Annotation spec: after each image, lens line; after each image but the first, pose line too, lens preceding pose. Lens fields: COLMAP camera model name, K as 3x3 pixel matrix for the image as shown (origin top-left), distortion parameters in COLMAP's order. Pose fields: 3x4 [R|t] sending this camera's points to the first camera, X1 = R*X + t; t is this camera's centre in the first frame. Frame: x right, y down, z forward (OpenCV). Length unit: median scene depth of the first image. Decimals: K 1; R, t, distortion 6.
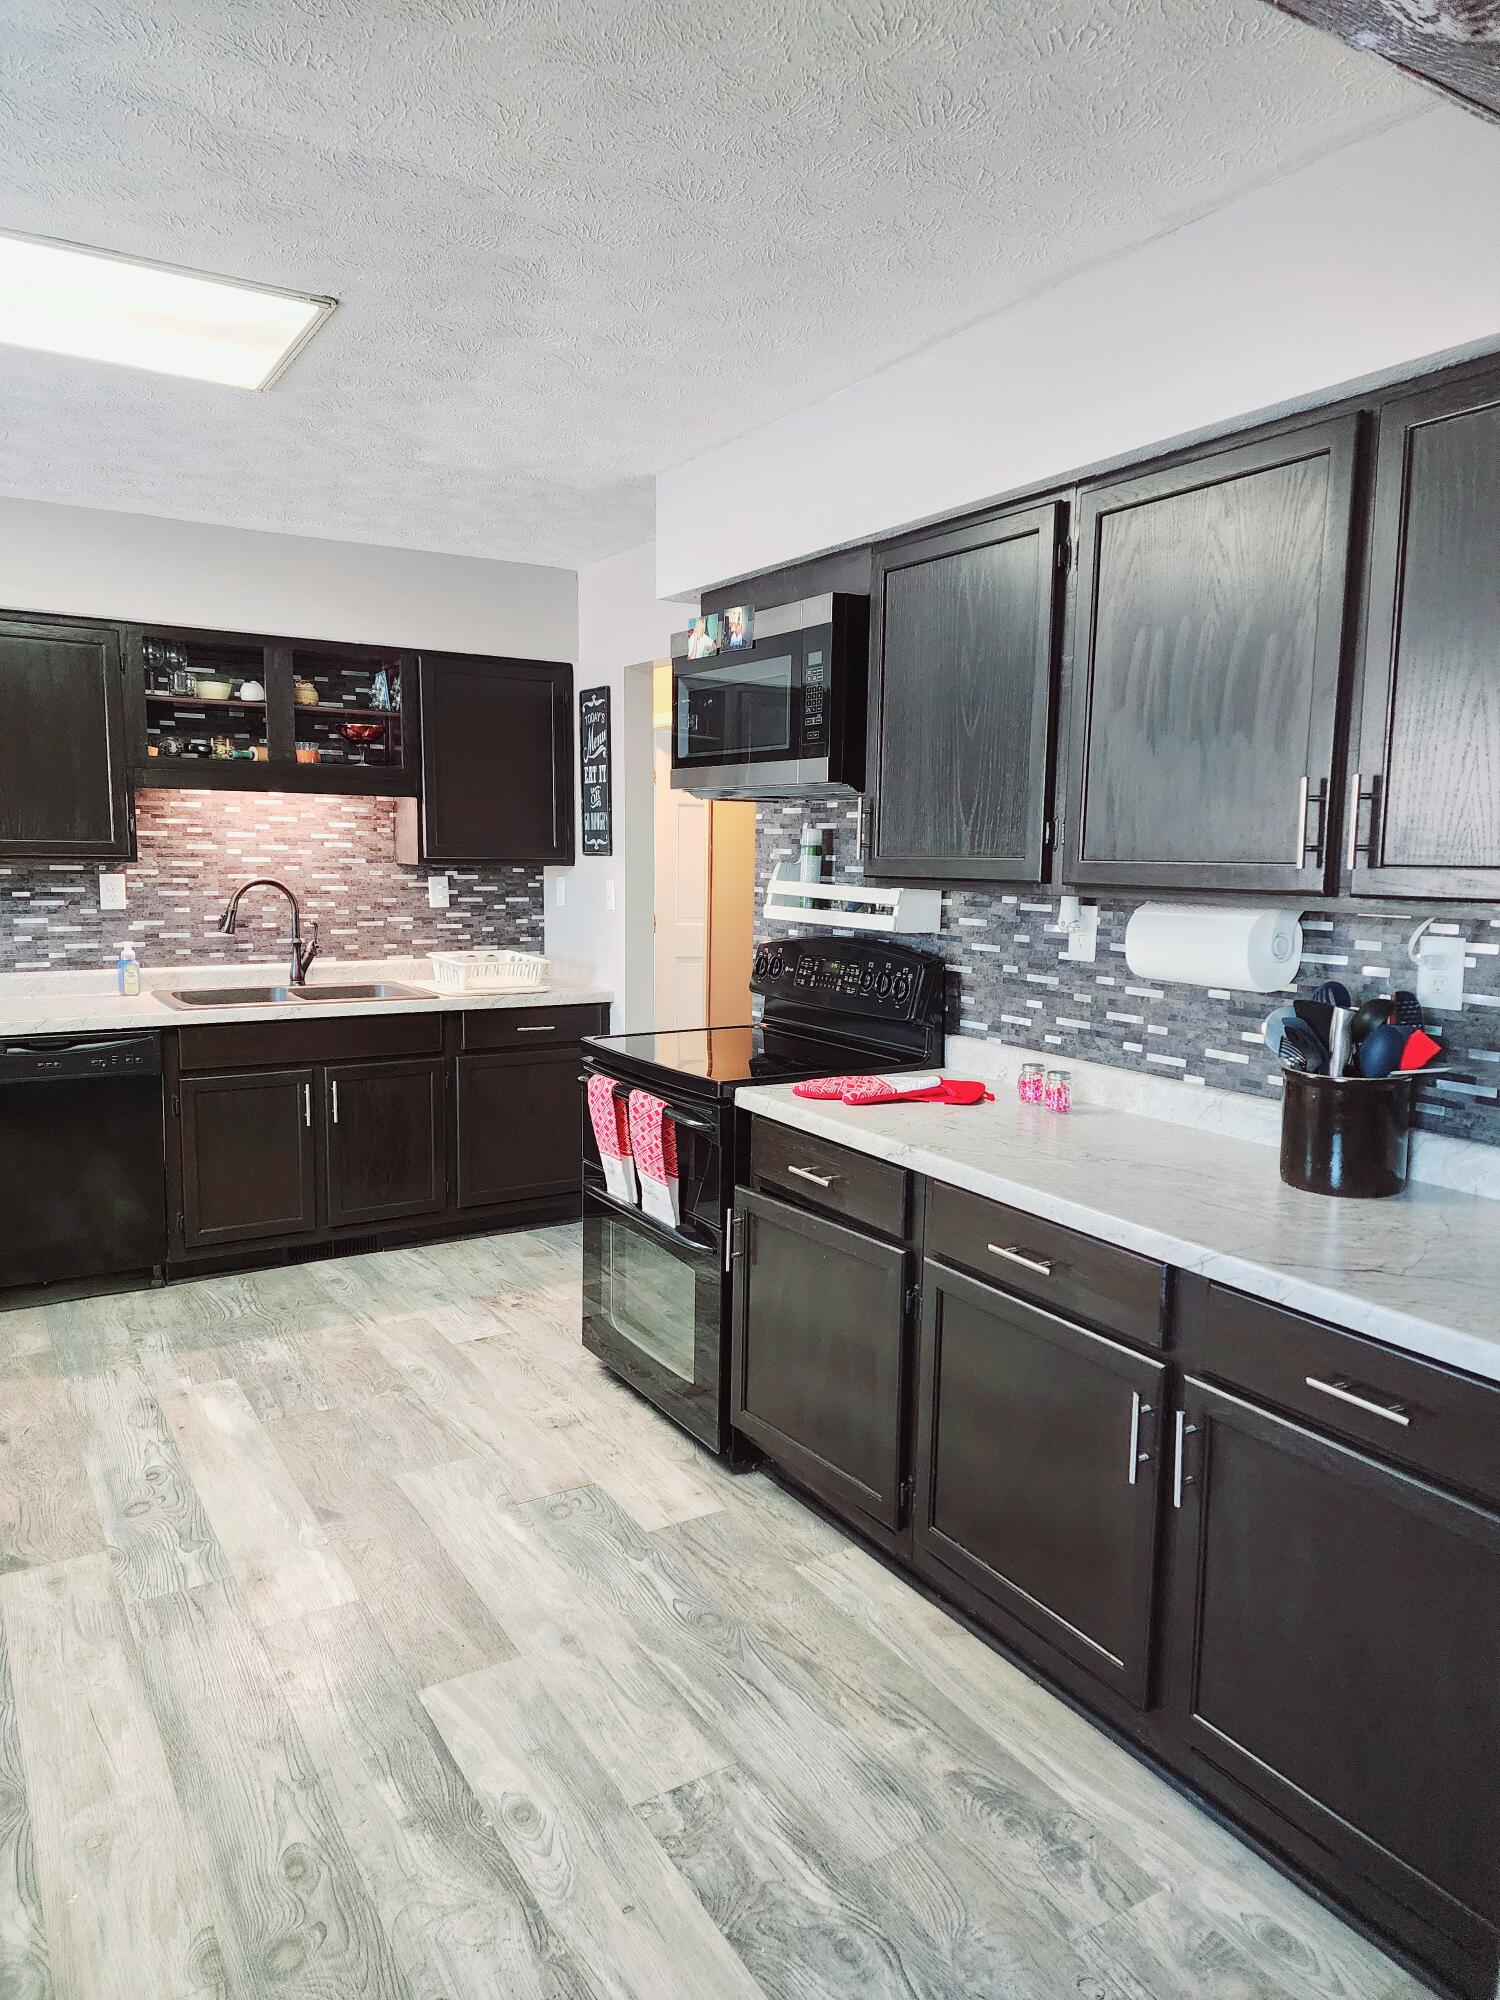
lens RADIAL K [[1326.8, 0, 754.0], [0, 1326.8, 1001.7], [0, 0, 1]] dist [0.092151, -0.073149]
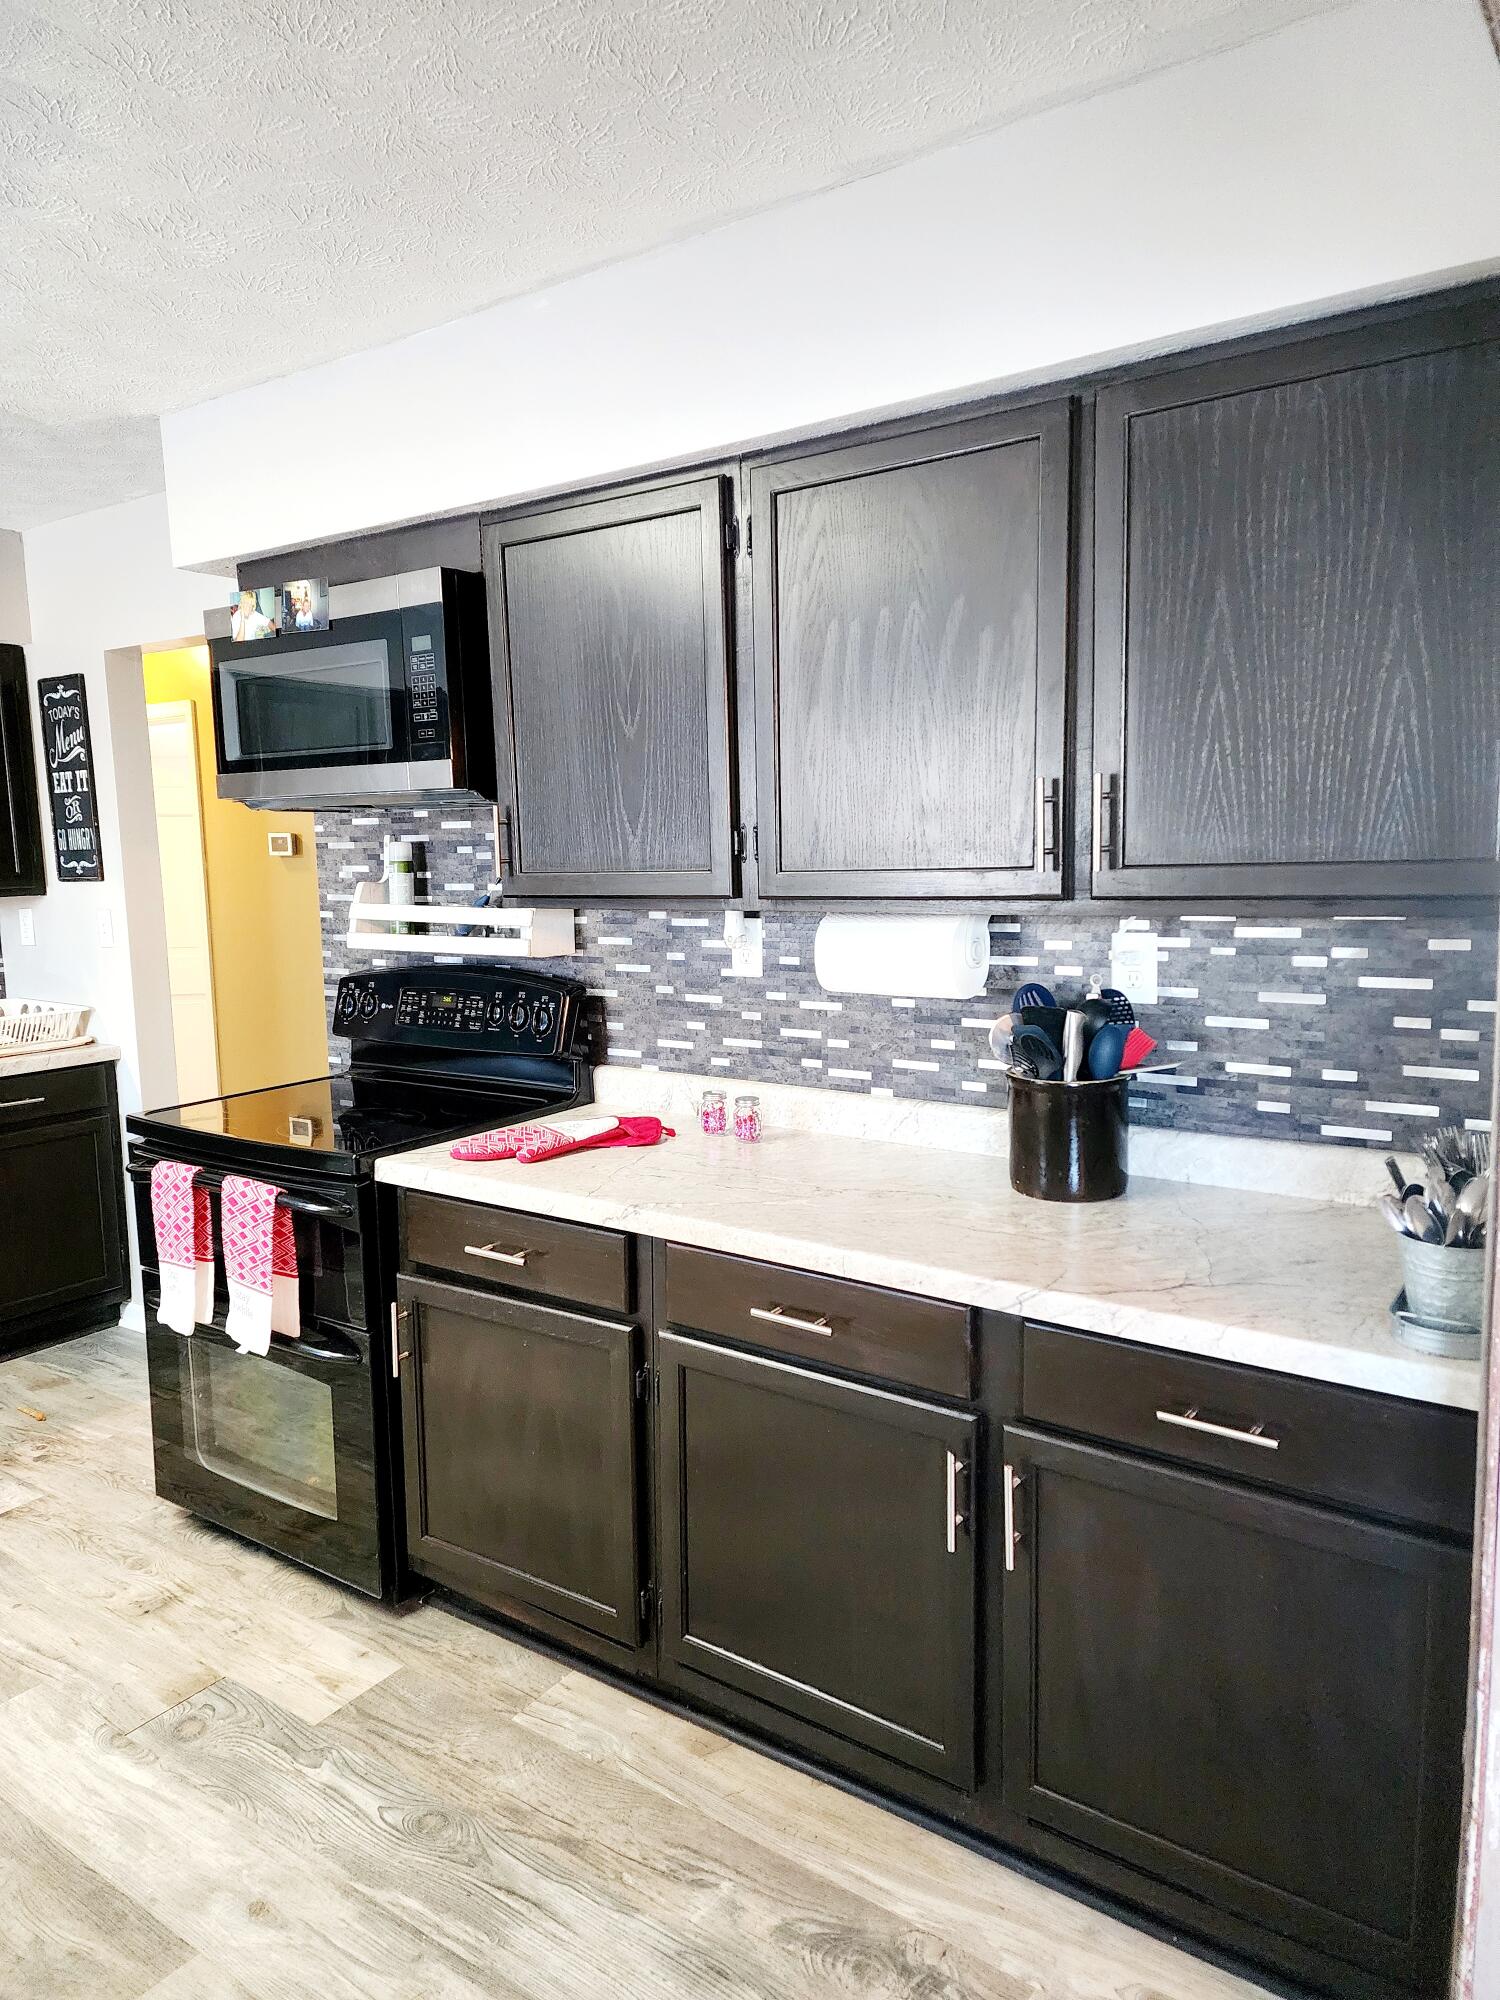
lens RADIAL K [[1326.8, 0, 742.3], [0, 1326.8, 1006.3], [0, 0, 1]] dist [0.092151, -0.073149]
pose [[0.921226, -0.081990, 0.380290, -0.126065], [0.081368, 0.996526, 0.017743, -0.029325], [-0.380423, 0.014598, 0.924697, 0.154877]]
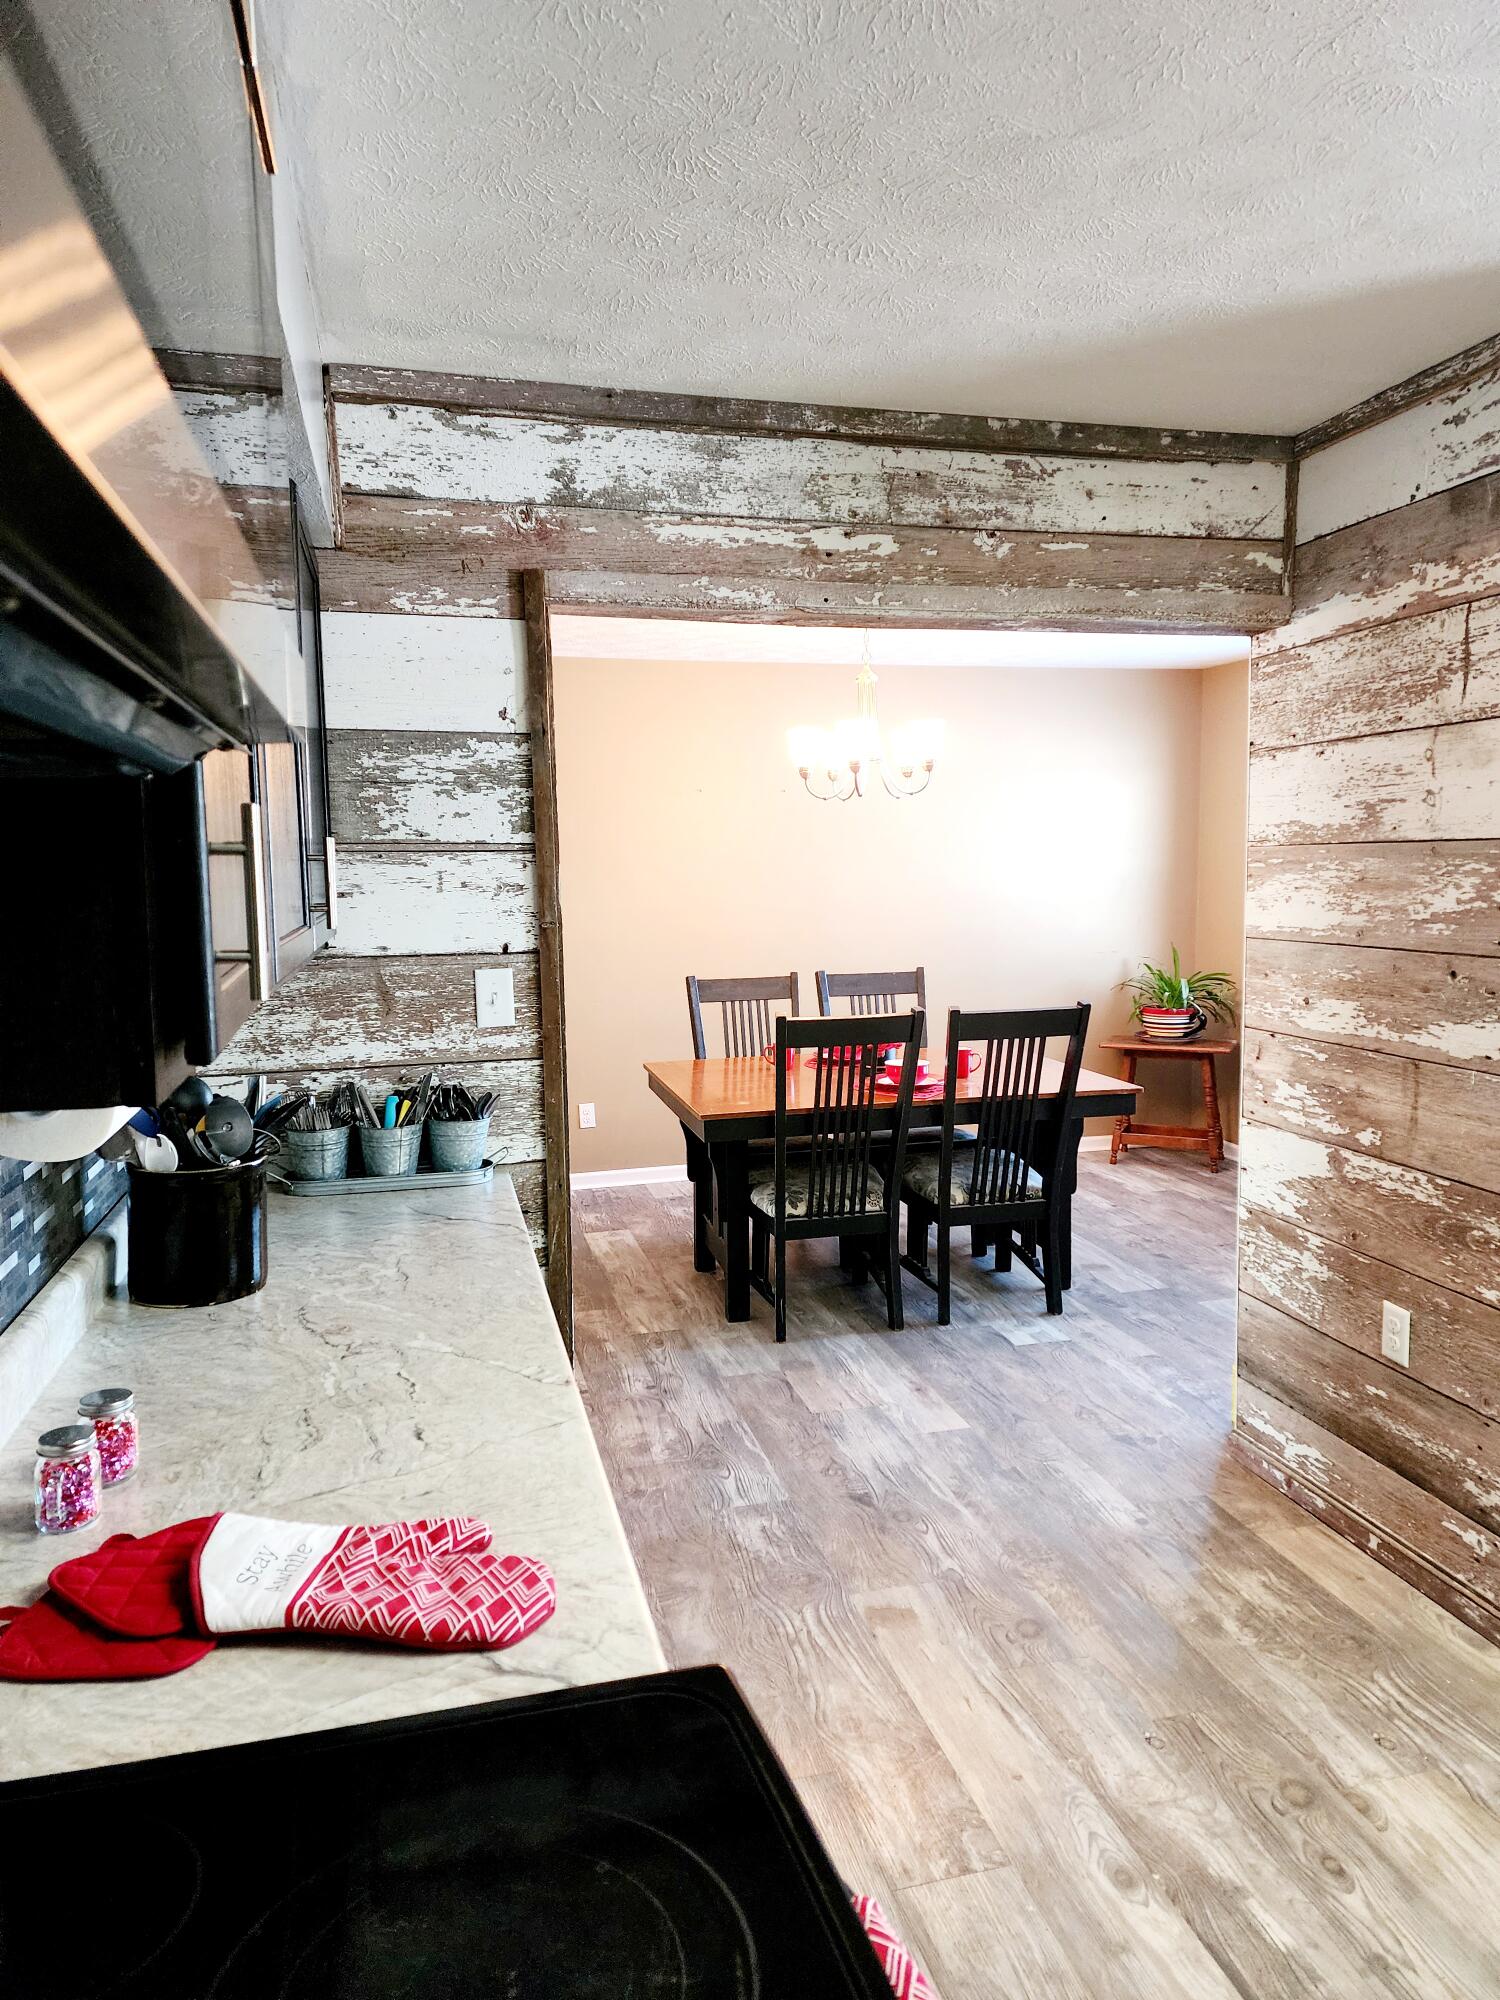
lens RADIAL K [[1326.8, 0, 760.7], [0, 1326.8, 992.7], [0, 0, 1]] dist [0.092151, -0.073149]
pose [[-0.956675, -0.031904, 0.289406, -0.140360], [0.030649, 0.977421, 0.209065, -0.193661], [-0.289541, 0.208877, -0.934096, 1.426165]]
